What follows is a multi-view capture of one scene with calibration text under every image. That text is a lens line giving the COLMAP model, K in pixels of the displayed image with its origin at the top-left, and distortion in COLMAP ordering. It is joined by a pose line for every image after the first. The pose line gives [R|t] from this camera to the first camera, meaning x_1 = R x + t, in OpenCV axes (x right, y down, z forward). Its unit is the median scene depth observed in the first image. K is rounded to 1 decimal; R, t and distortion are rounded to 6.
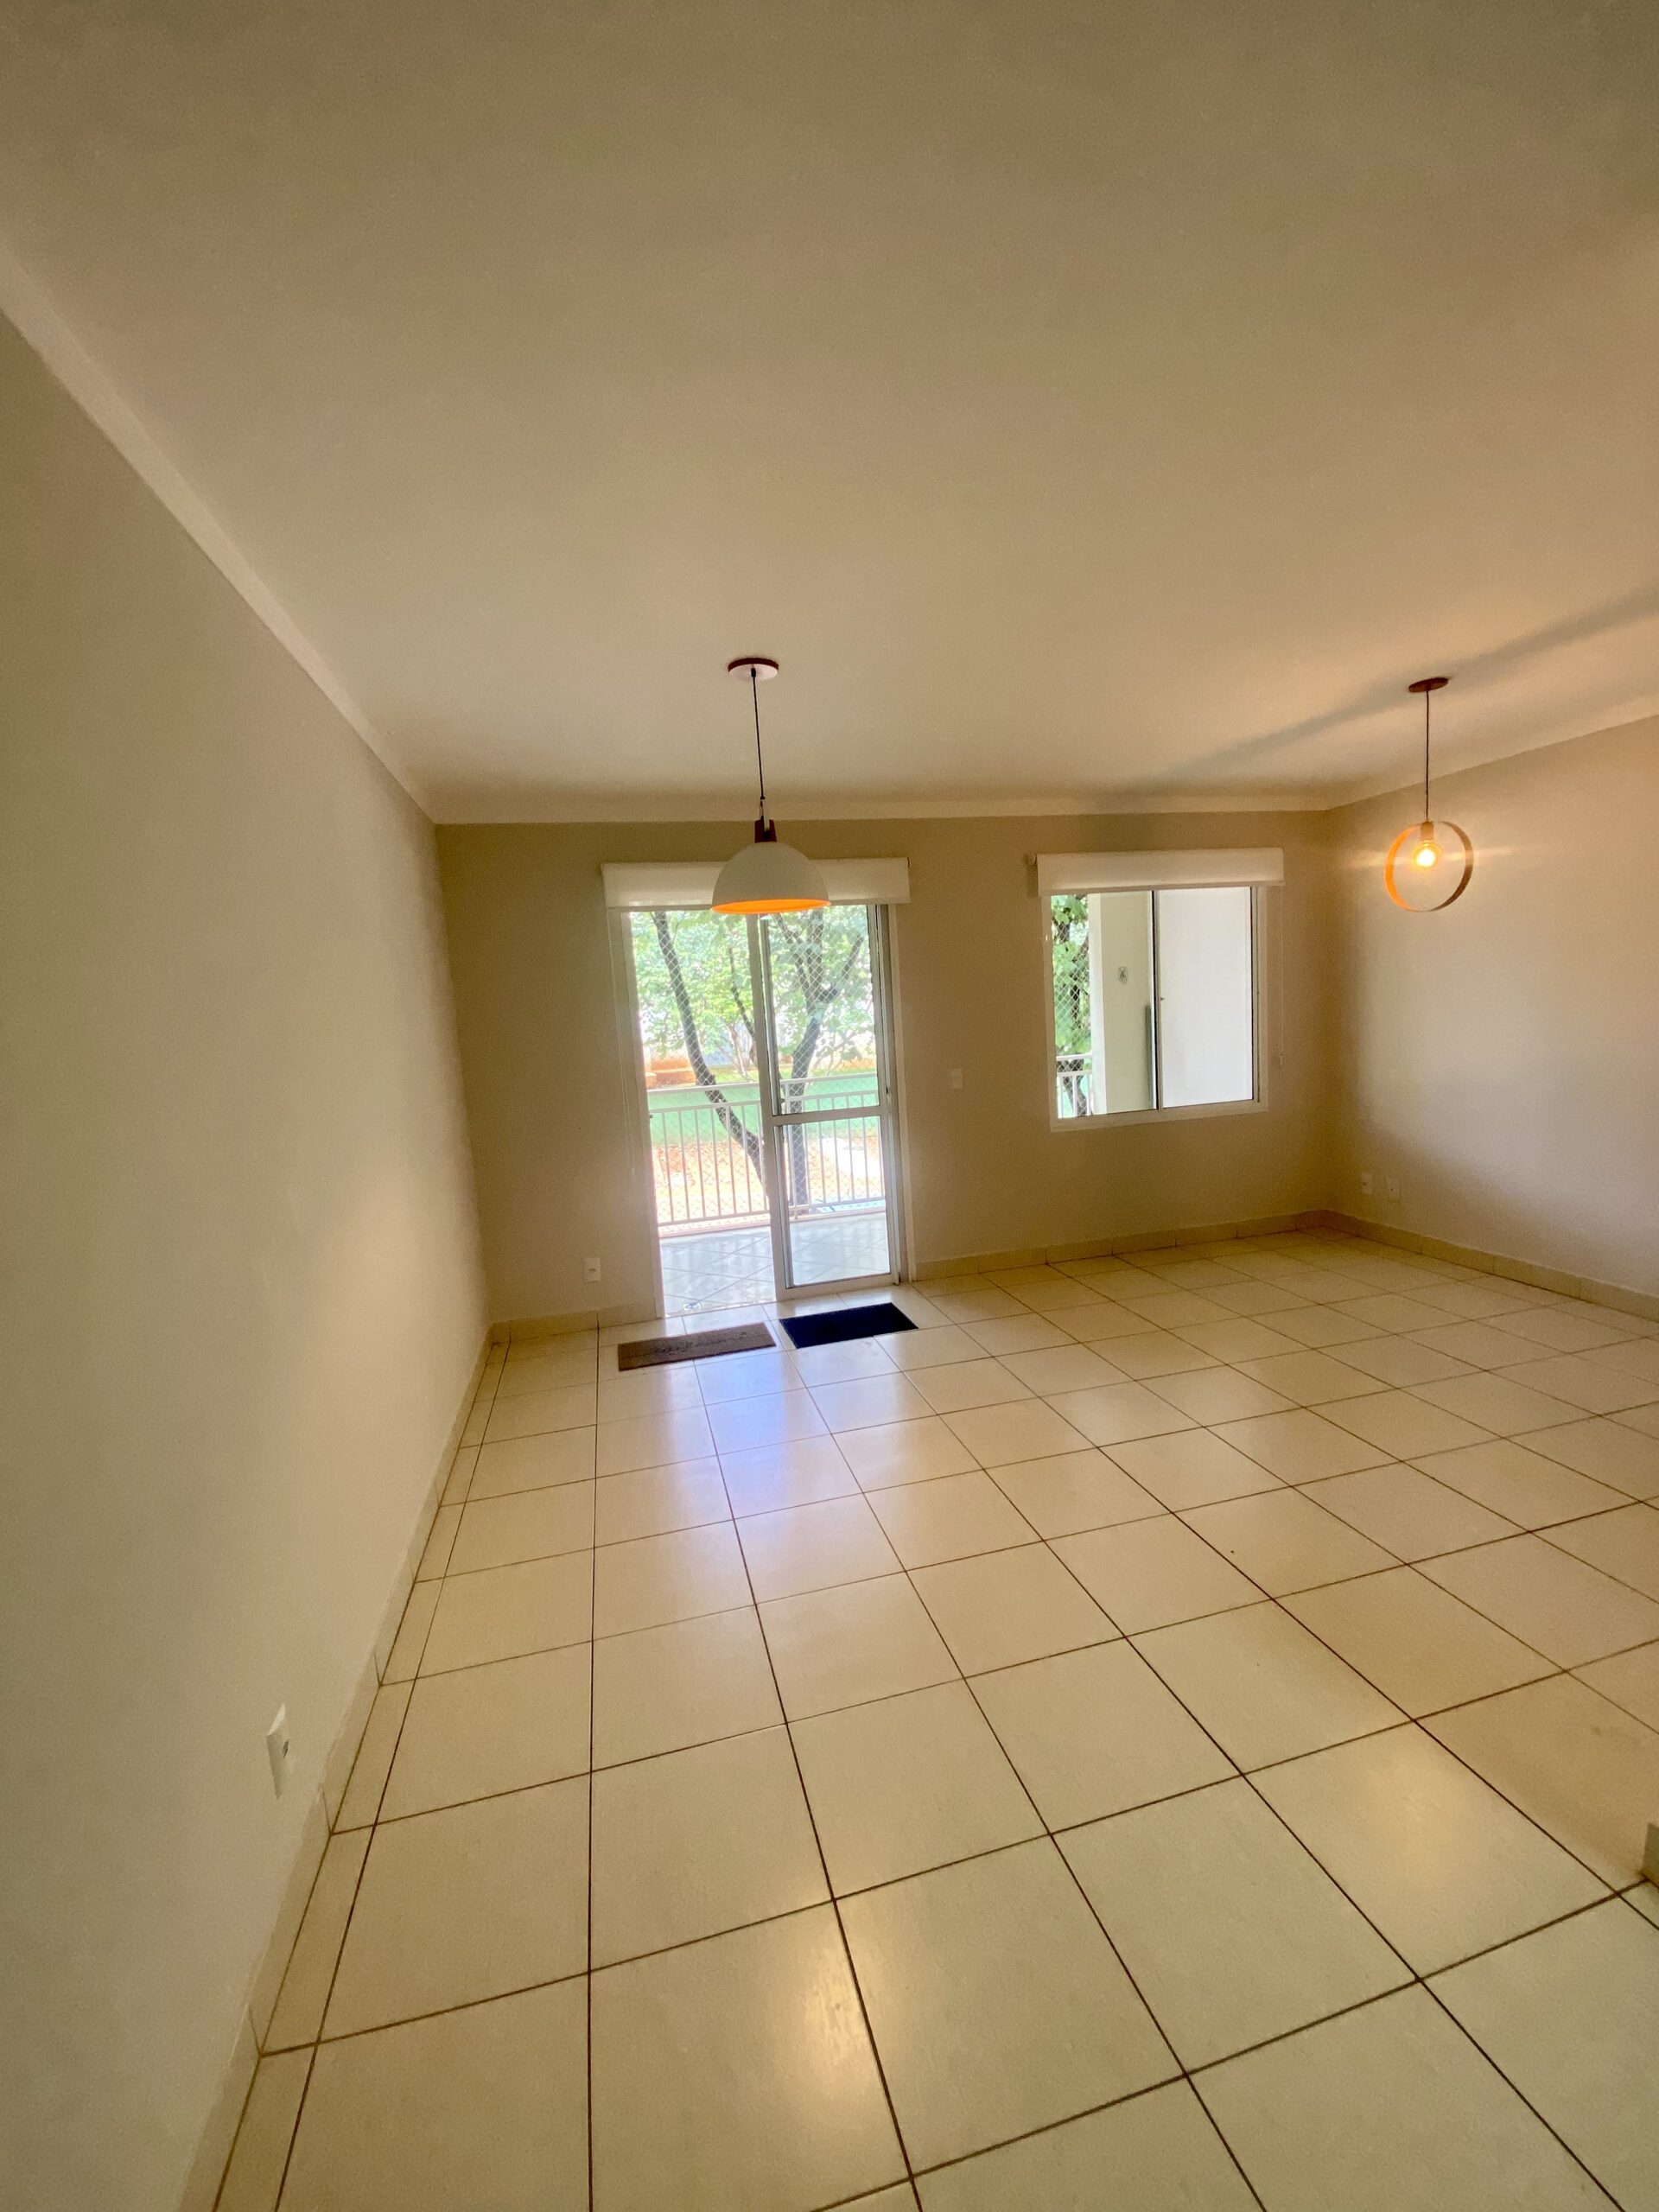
lens RADIAL K [[899.4, 0, 829.5], [0, 899.4, 1106.0], [0, 0, 1]] dist [0.030677, -0.024355]
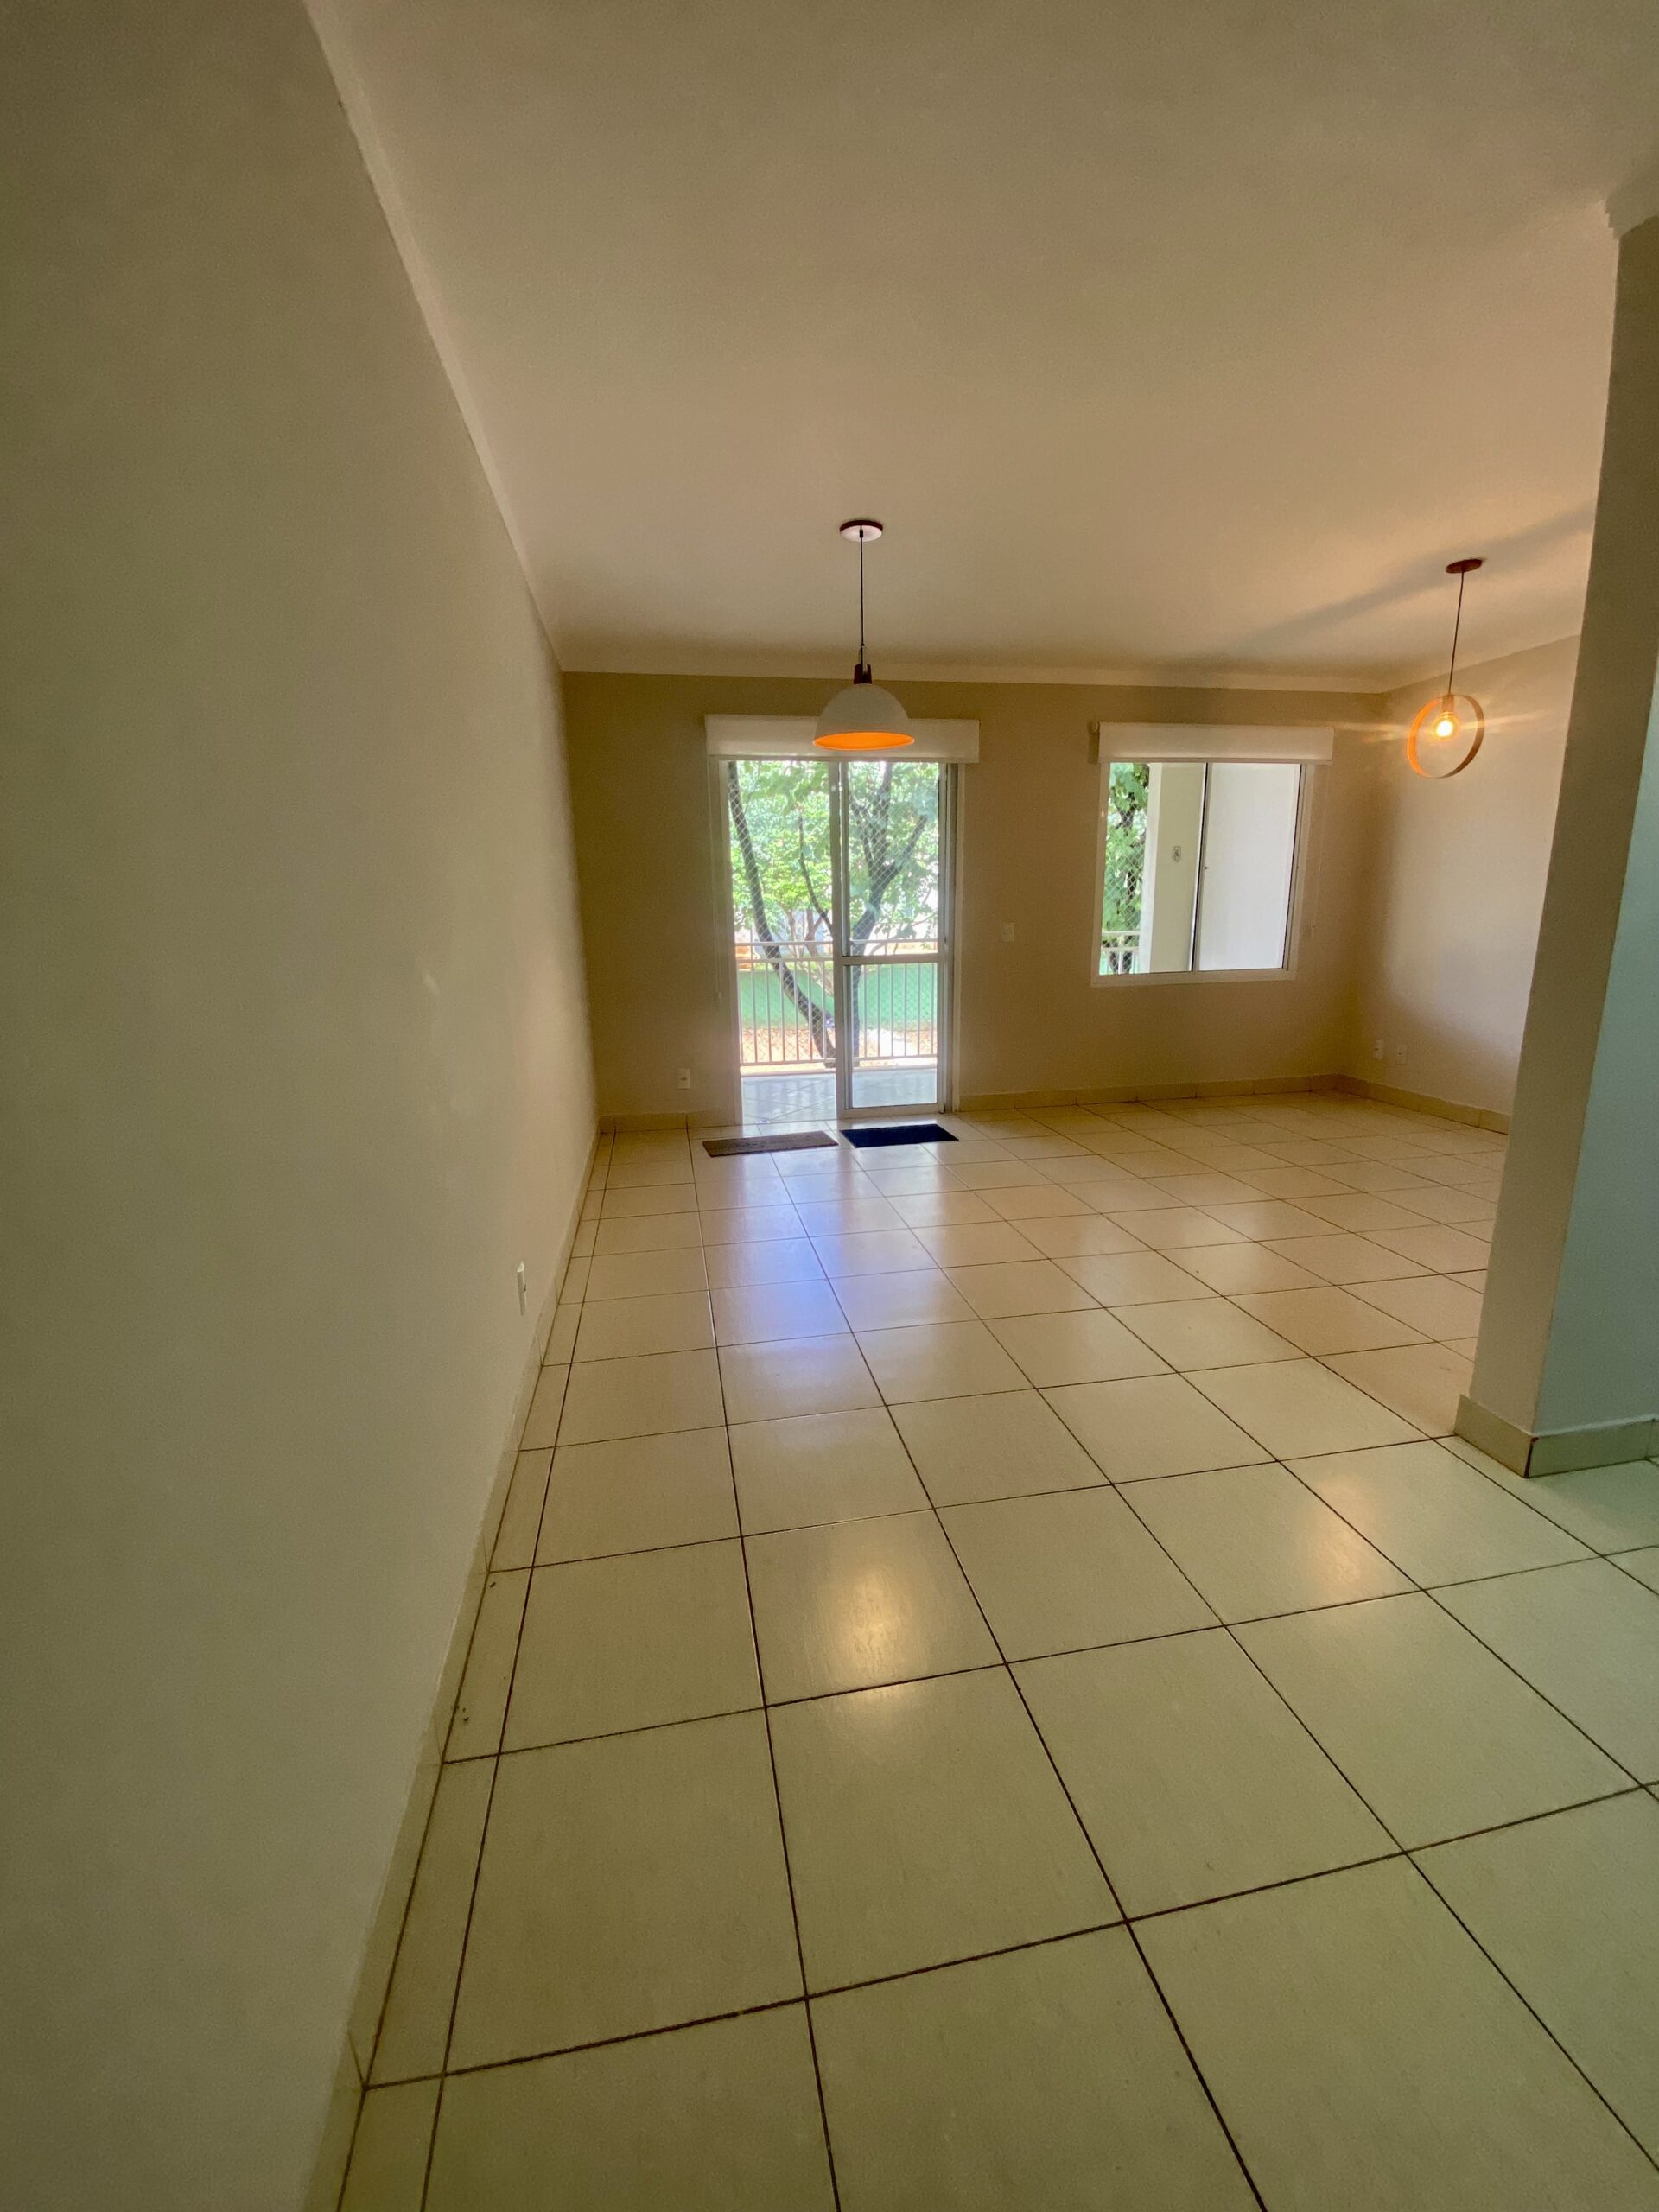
lens RADIAL K [[883.0, 0, 821.3], [0, 883.0, 1094.2], [0, 0, 1]] dist [-0.012875, -0.000508]
pose [[0.996371, 0.060245, -0.060129, -0.011974], [-0.053268, 0.992327, 0.111576, 0.060881], [0.066390, -0.107968, 0.991935, -0.109155]]
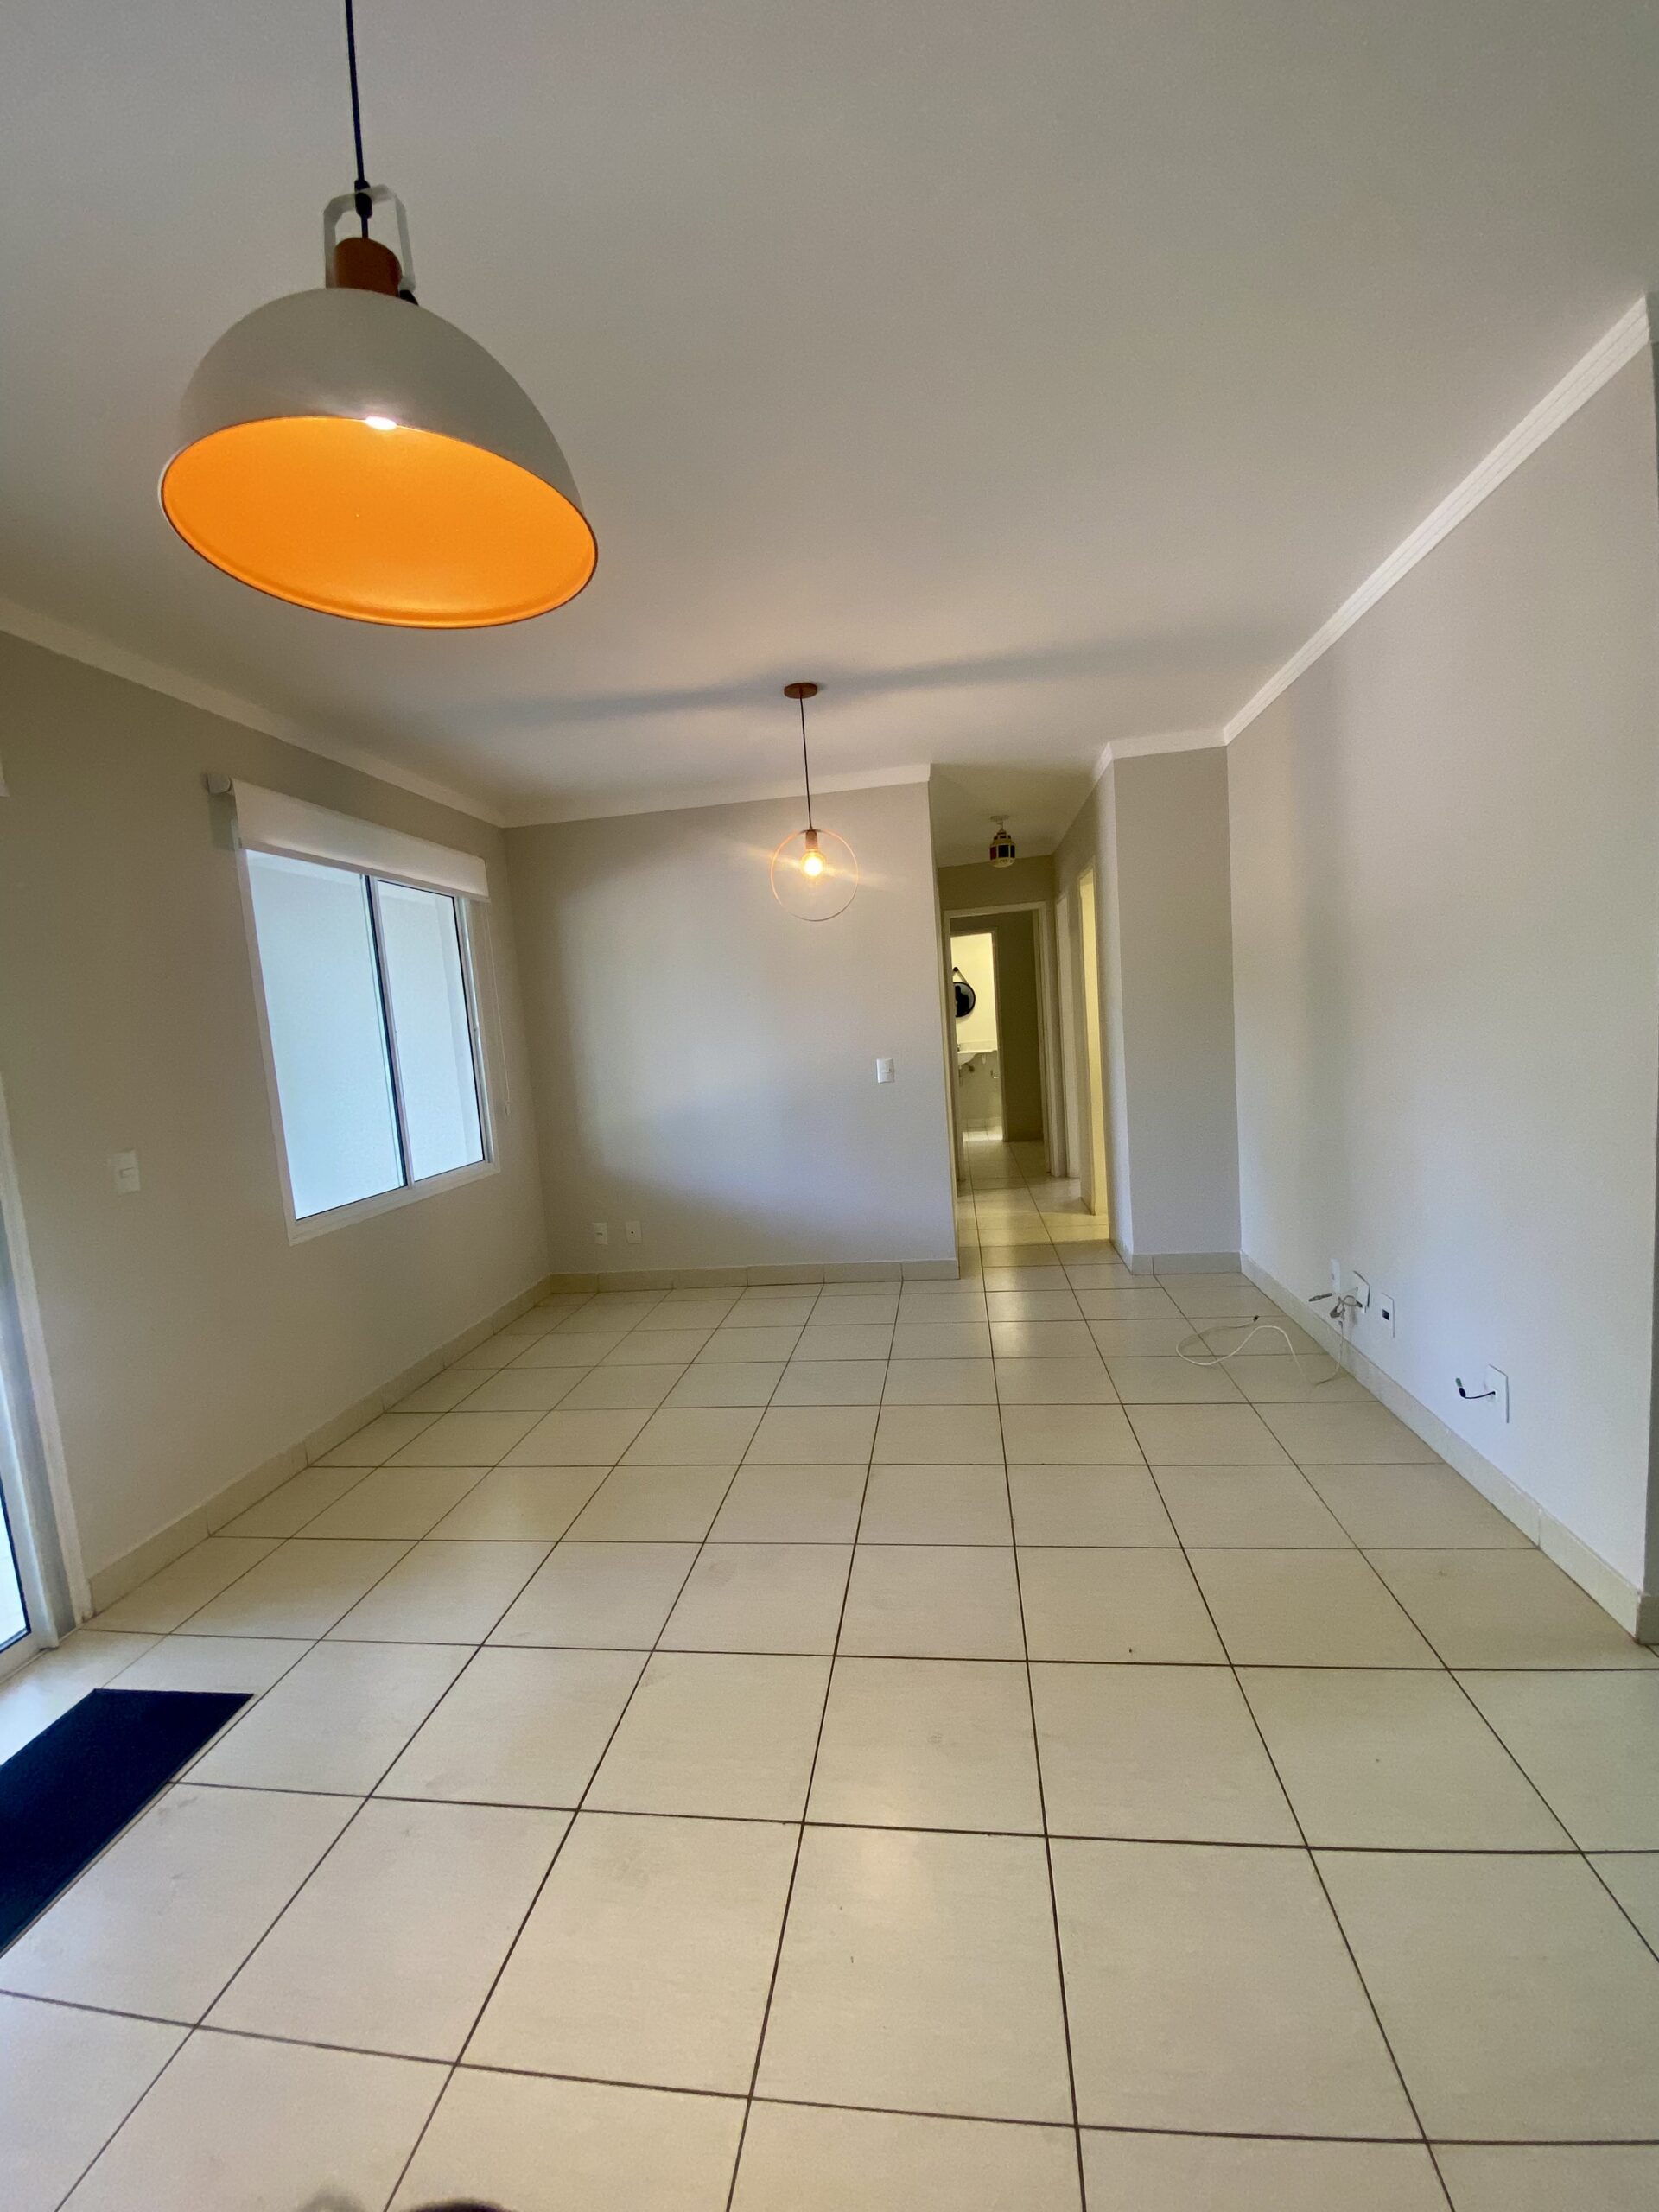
lens RADIAL K [[899.4, 0, 829.5], [0, 899.4, 1106.0], [0, 0, 1]] dist [0.030677, -0.024355]
pose [[0.370339, -0.054343, 0.927306, -0.182350], [0.153606, 0.988126, -0.003439, -0.004774], [-0.916108, 0.143713, 0.374290, 0.441985]]
